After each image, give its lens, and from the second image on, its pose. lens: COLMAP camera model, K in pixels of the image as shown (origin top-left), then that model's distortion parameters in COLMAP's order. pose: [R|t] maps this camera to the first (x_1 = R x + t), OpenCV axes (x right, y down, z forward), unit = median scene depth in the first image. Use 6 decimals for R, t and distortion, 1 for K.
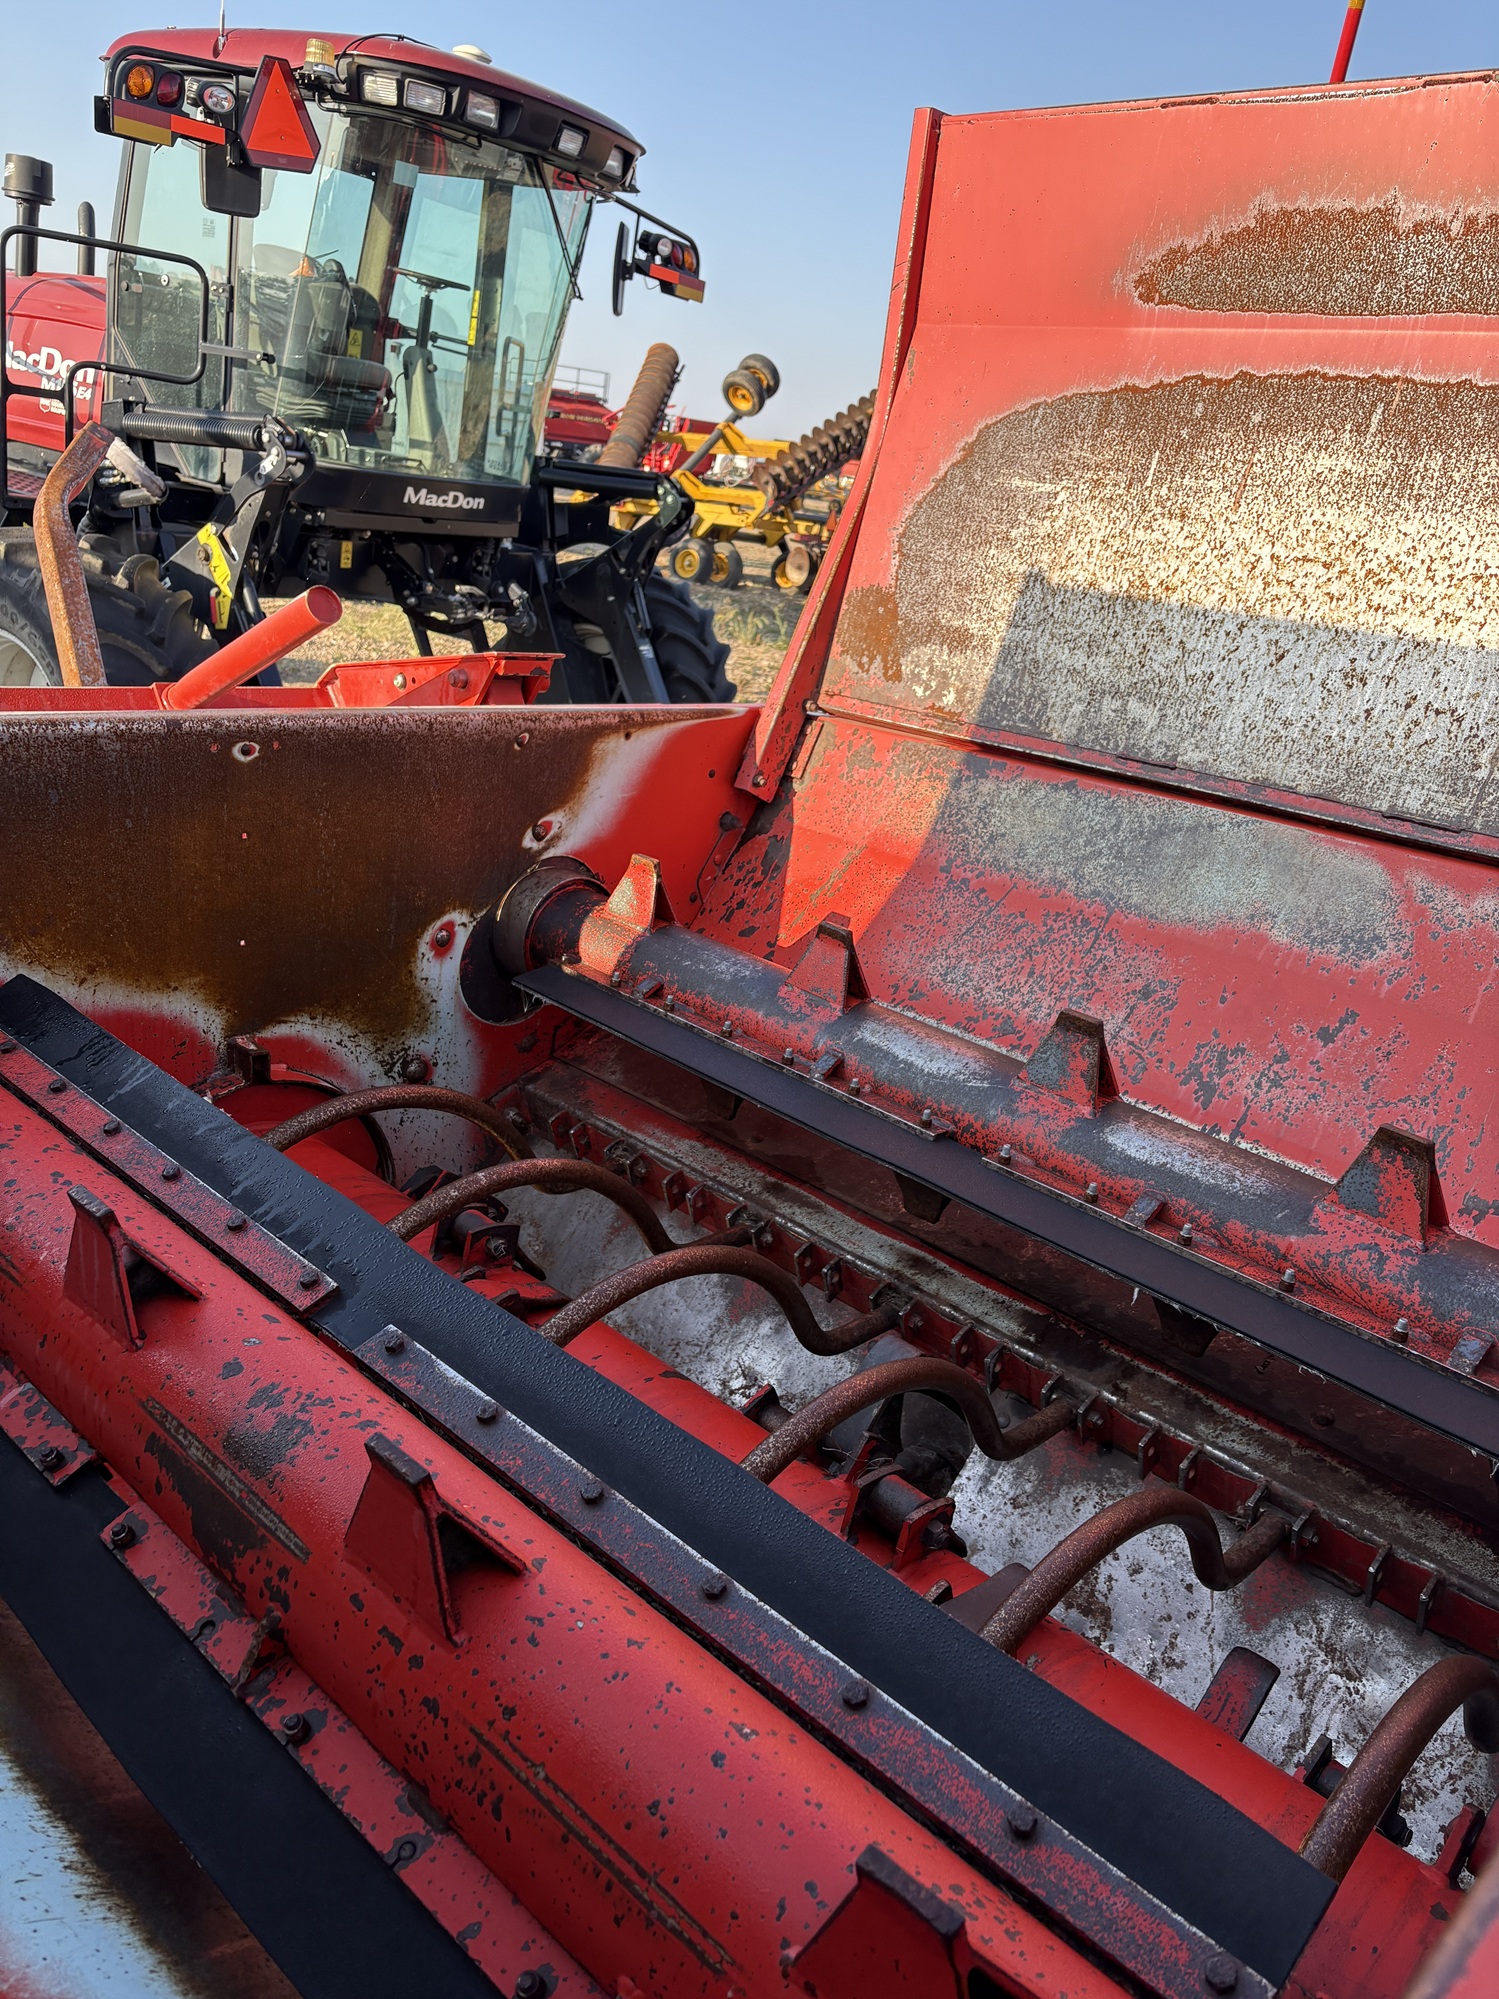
lens RADIAL K [[1513.9, 0, 758.7], [0, 1513.9, 1039.9], [0, 0, 1]] dist [0.067534, -0.077643]
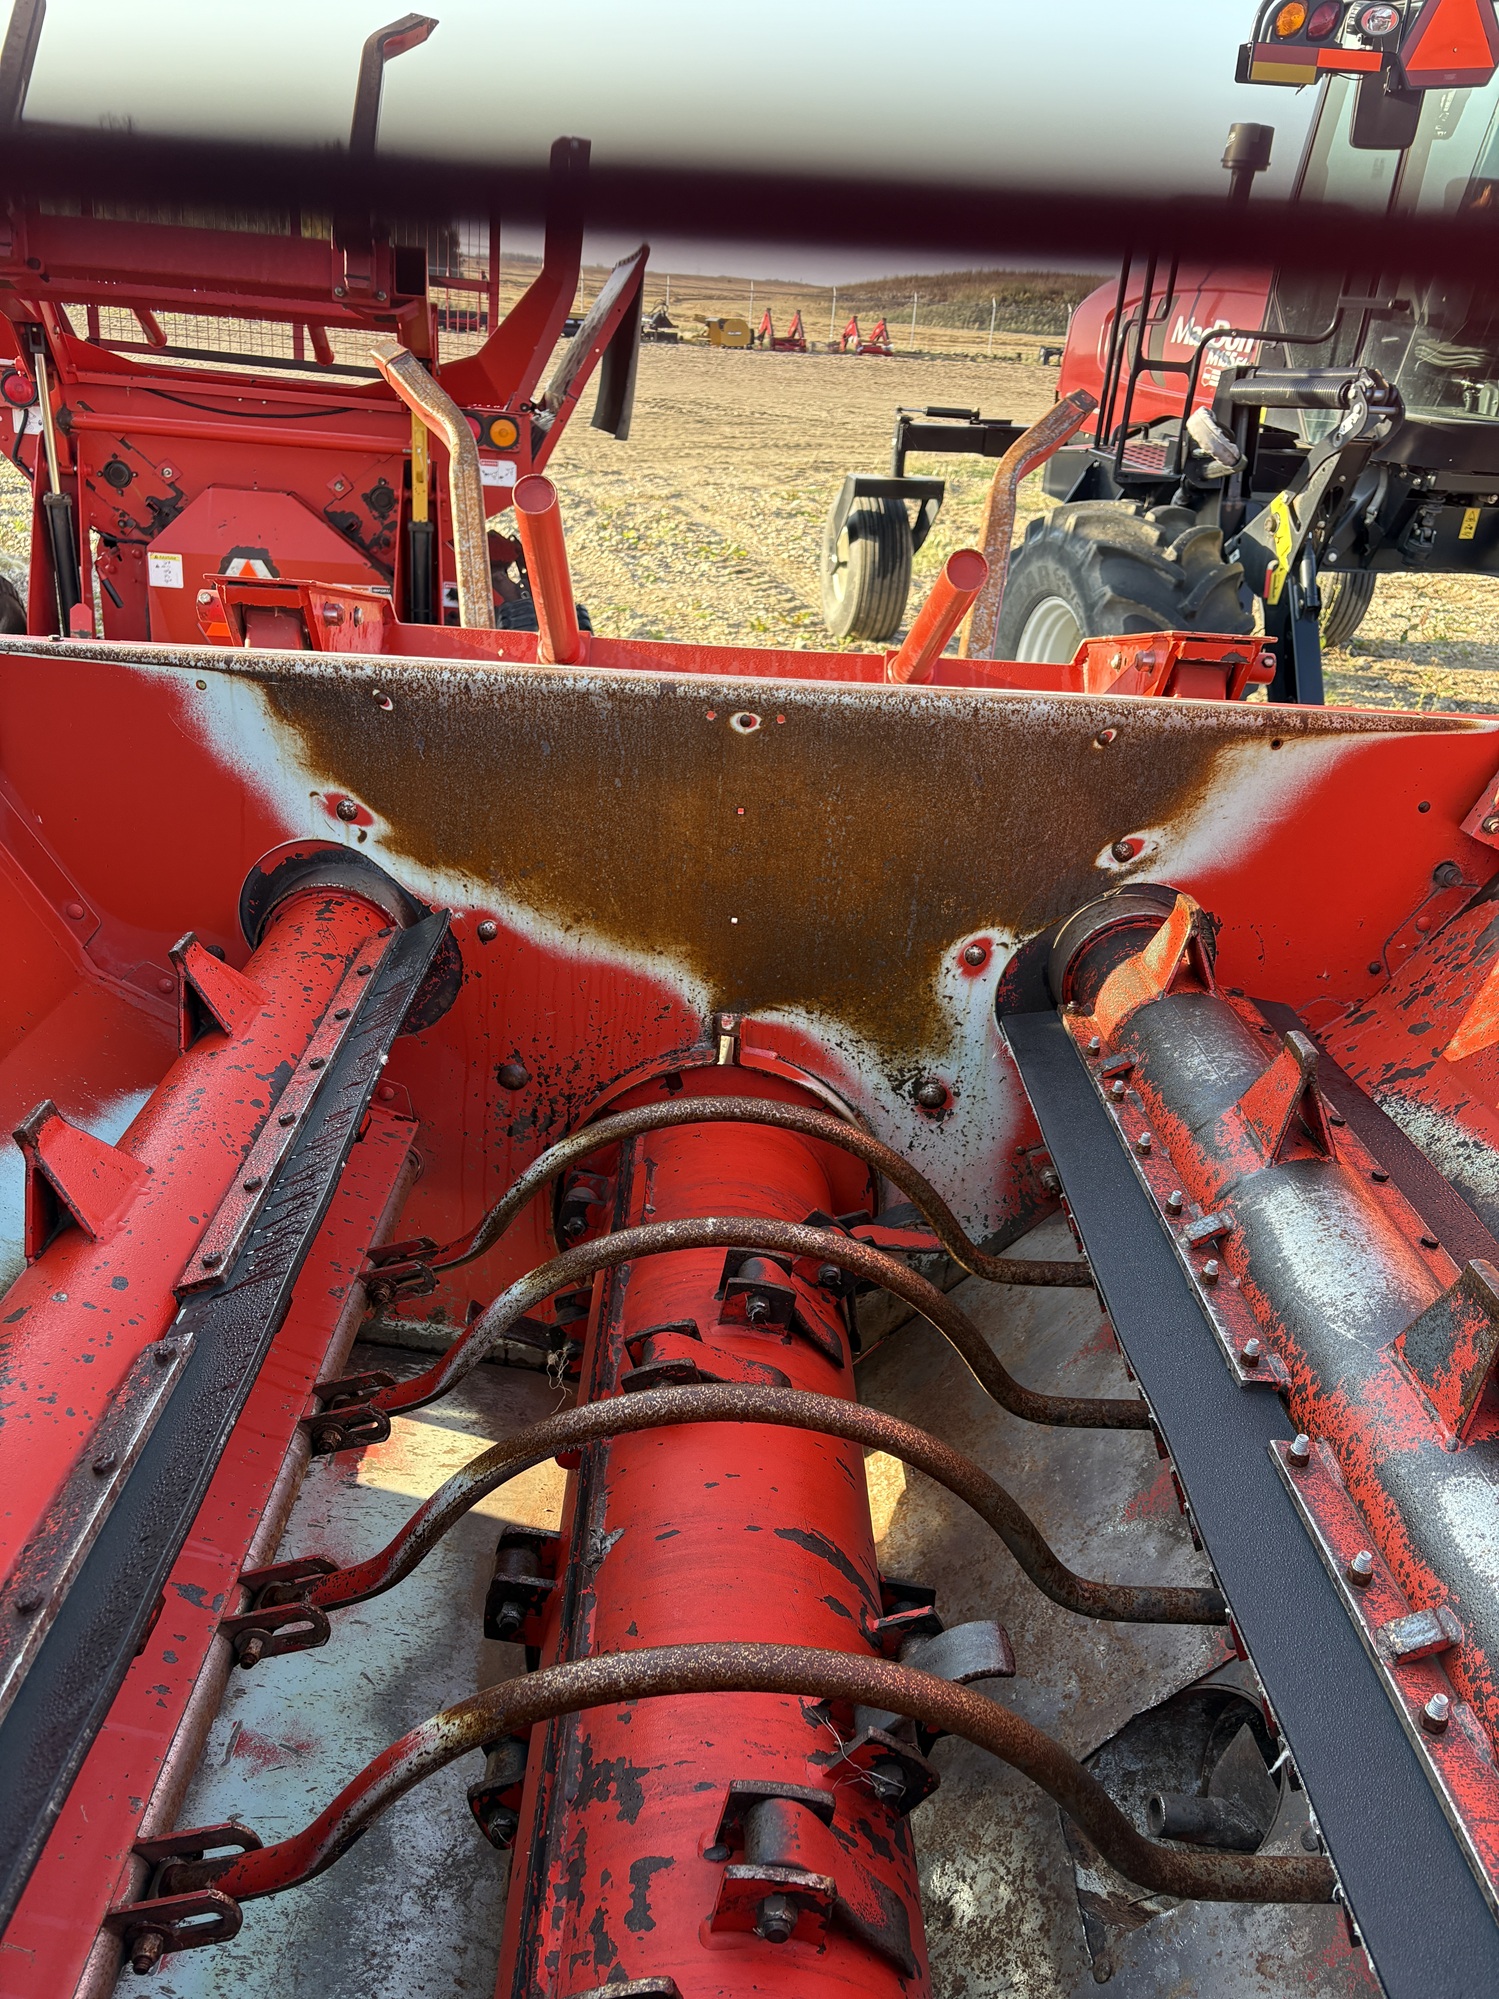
lens RADIAL K [[1513.9, 0, 758.7], [0, 1513.9, 1039.9], [0, 0, 1]] dist [0.067534, -0.077643]
pose [[0.692585, 0.225347, -0.685233, 0.302942], [-0.216545, 0.971088, 0.100486, -0.077910], [0.688066, 0.078789, 0.721358, 0.281397]]
